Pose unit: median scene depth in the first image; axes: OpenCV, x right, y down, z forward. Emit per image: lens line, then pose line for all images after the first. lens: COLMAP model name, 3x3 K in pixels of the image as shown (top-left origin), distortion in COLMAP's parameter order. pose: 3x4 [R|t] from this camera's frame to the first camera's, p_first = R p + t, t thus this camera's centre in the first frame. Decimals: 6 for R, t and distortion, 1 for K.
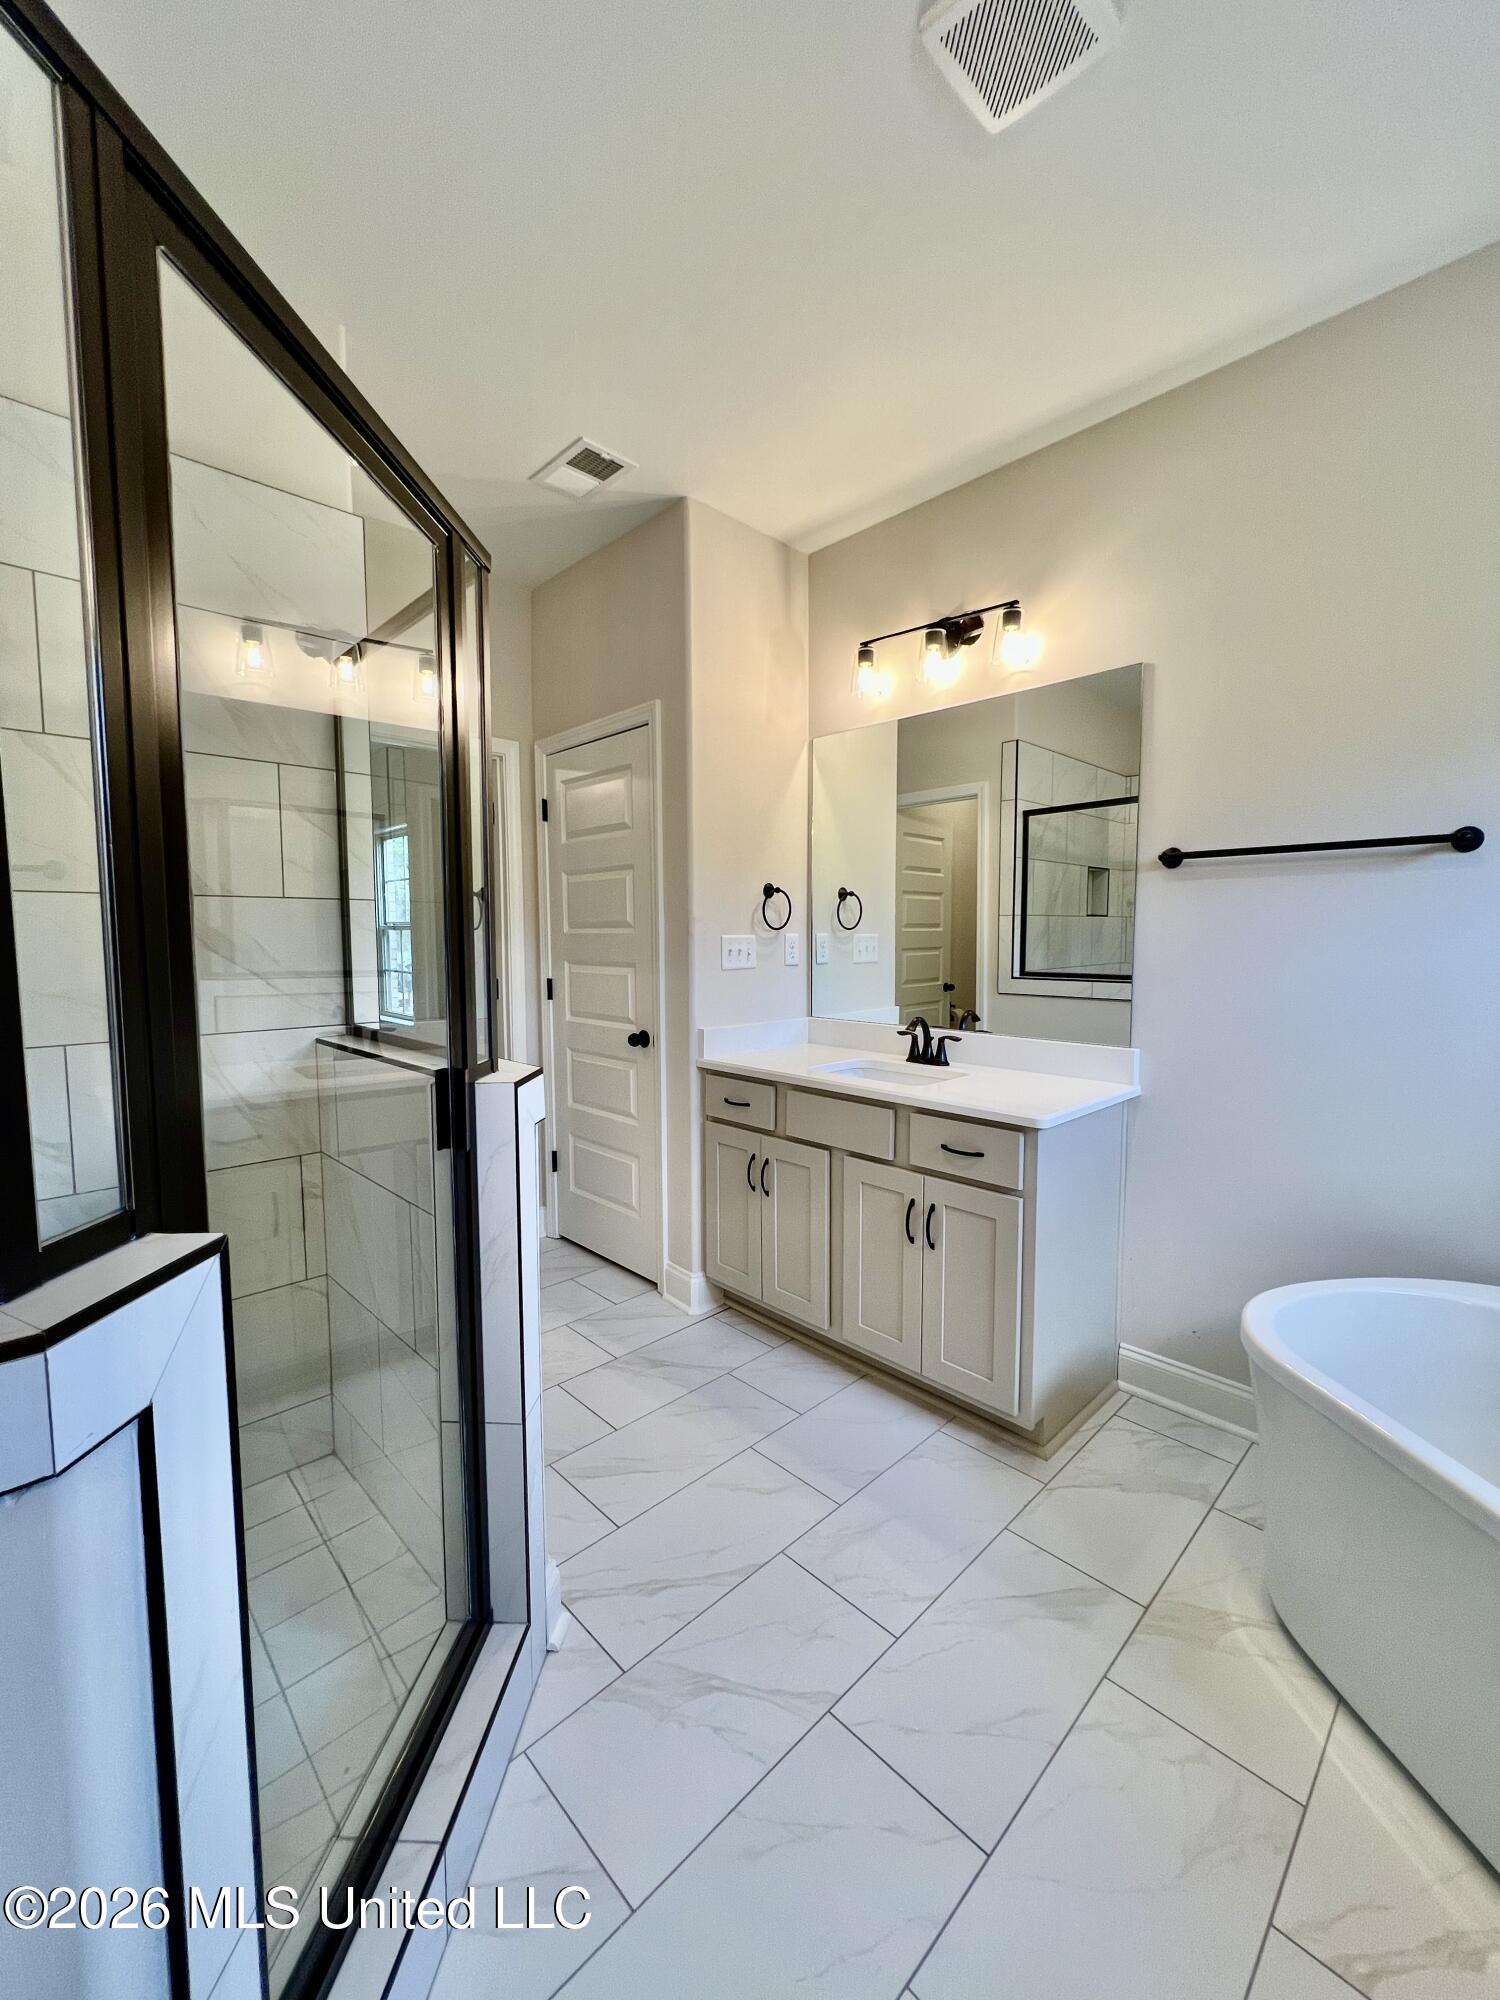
lens RADIAL K [[802.2, 0, 753.4], [0, 802.2, 993.6], [0, 0, 1]] dist [-0.001788, 0.000756]
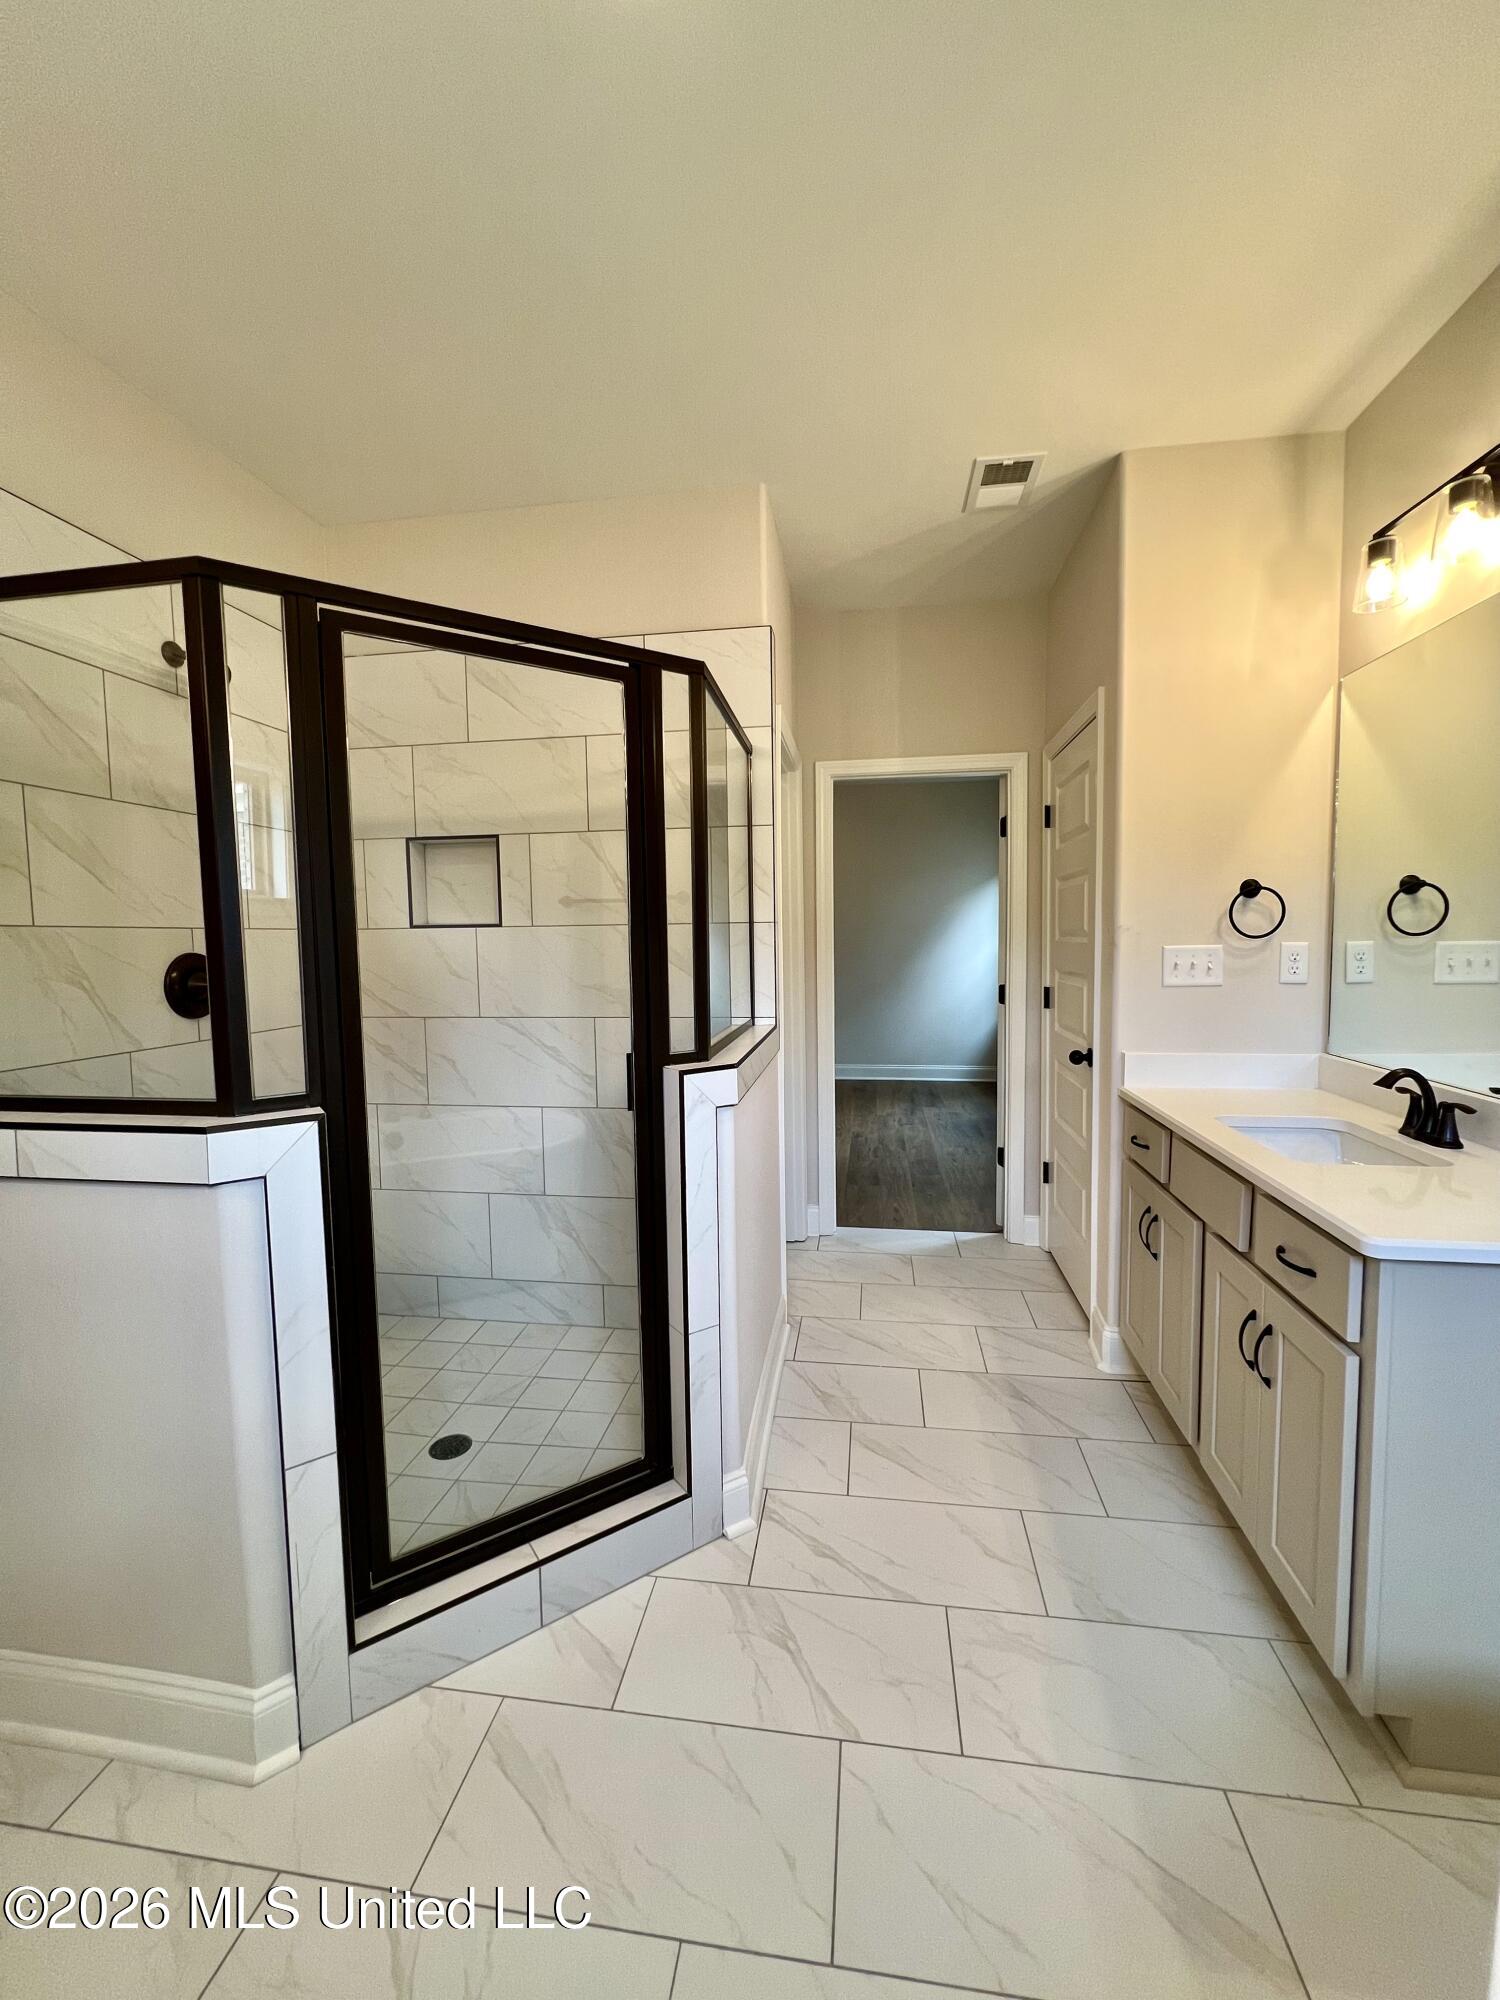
lens RADIAL K [[797.6, 0, 752.1], [0, 797.6, 994.2], [0, 0, 1]] dist [-0.000442, 0.000288]
pose [[0.610636, 0.049352, -0.790373, 0.424328], [-0.045366, 0.998597, 0.027304, -0.028869], [0.790611, 0.019183, 0.612018, 0.160589]]
